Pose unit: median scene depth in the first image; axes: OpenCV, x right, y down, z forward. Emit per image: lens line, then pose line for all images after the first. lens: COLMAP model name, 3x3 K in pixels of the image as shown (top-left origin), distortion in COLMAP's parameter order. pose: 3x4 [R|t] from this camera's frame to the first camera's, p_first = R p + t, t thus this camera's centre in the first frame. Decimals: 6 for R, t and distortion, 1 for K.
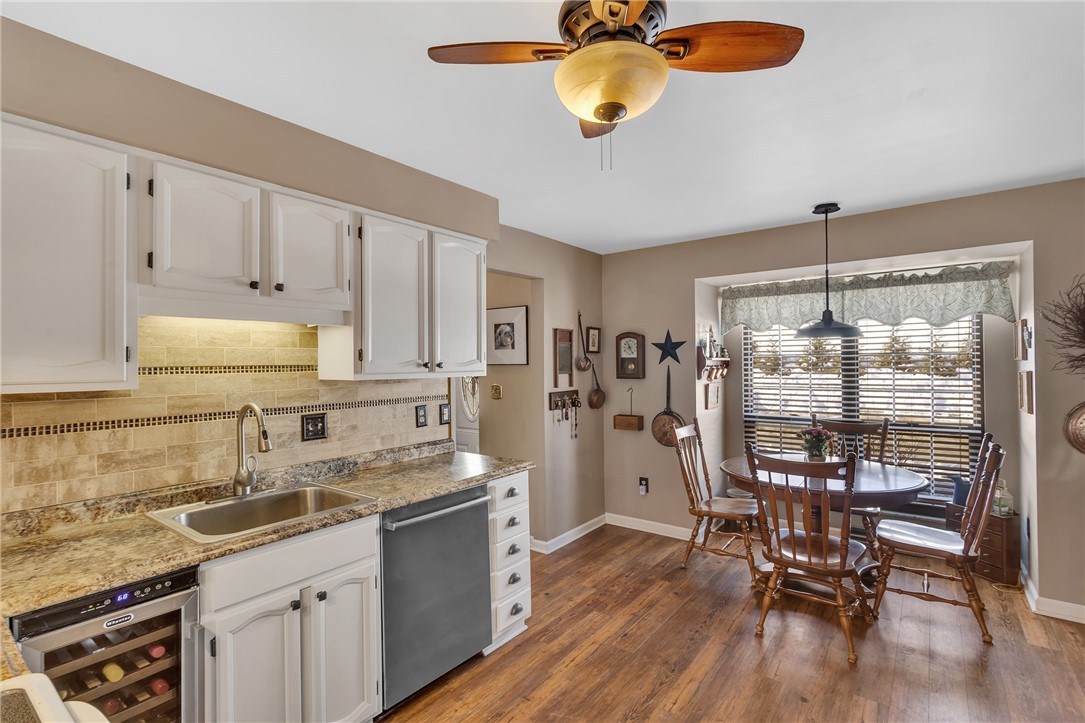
lens RADIAL K [[511.2, 0, 540.7], [0, 511.2, 361.9], [0, 0, 1]] dist [0.005131, 0.000115]
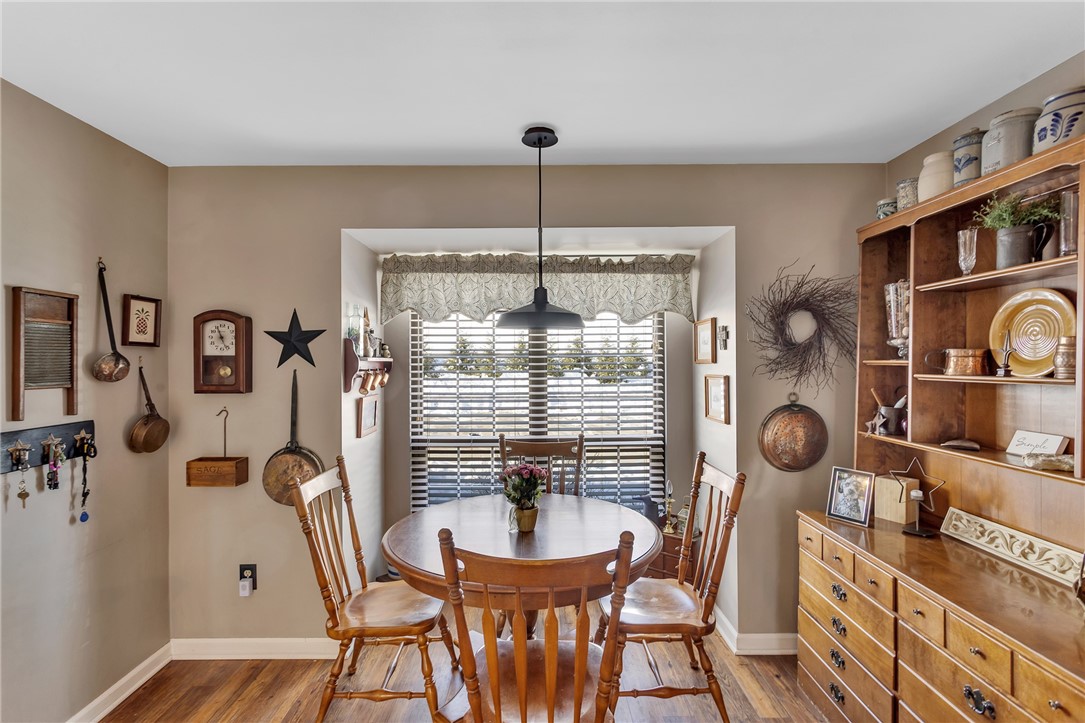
lens RADIAL K [[546.9, 0, 546.0], [0, 546.9, 361.0], [0, 0, 1]] dist [-0.003872, 0.001704]
pose [[0.798505, 0.007669, 0.601939, 0.102308], [-0.004472, 0.999967, -0.006807, 0.000046], [-0.601971, 0.002744, 0.798513, 0.322062]]
